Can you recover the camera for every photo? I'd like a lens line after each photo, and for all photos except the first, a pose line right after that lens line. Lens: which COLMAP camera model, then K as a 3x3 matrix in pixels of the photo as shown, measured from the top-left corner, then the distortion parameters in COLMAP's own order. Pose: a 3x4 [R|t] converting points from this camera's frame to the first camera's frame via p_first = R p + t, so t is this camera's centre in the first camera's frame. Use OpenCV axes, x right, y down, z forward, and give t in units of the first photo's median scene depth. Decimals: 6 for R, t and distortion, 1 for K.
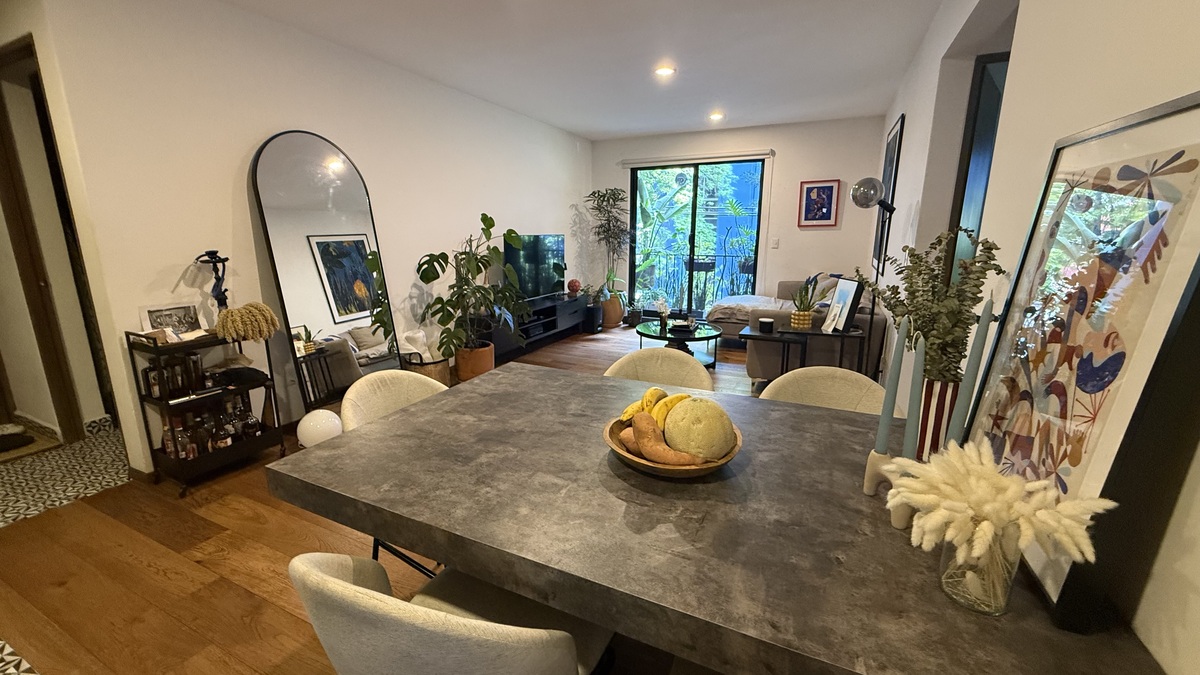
lens RADIAL K [[478.0, 0, 597.9], [0, 478.0, 337.9], [0, 0, 1]] dist [-0.000284, 0.000854]
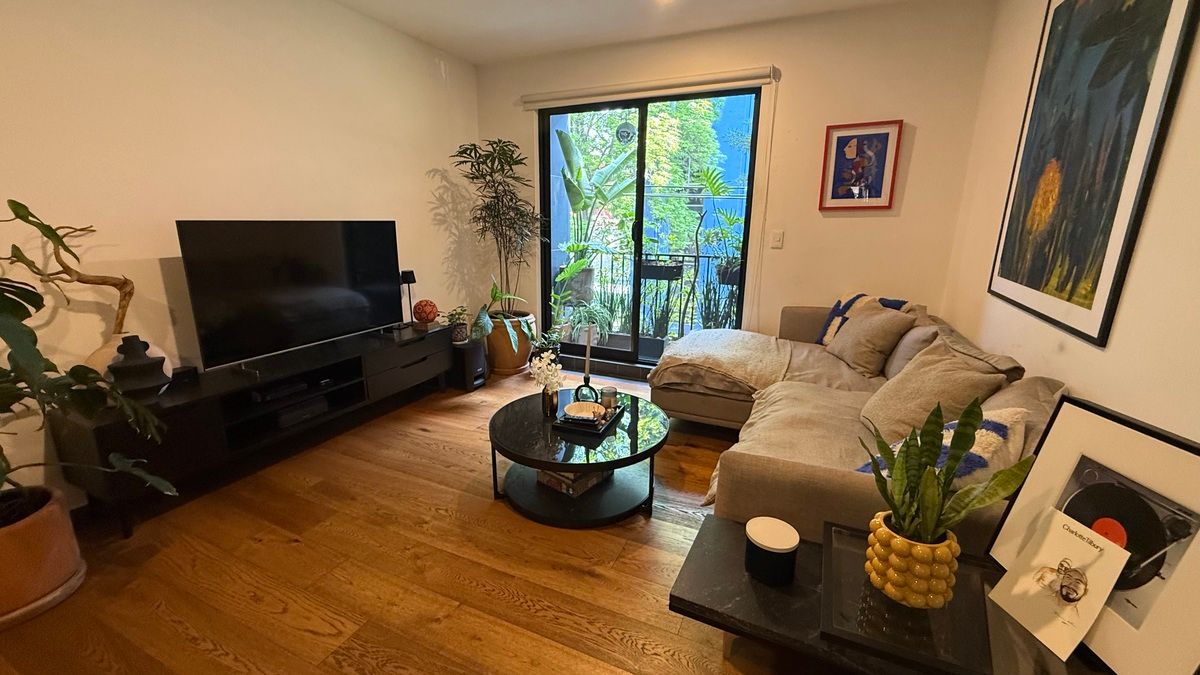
lens RADIAL K [[478.0, 0, 597.2], [0, 478.0, 335.5], [0, 0, 1]] dist [-0.000284, 0.000854]
pose [[0.999809, 0.004945, 0.018898, 0.136092], [-0.005314, 0.999796, 0.019487, -0.086797], [-0.018798, -0.019583, 0.999631, 0.402407]]
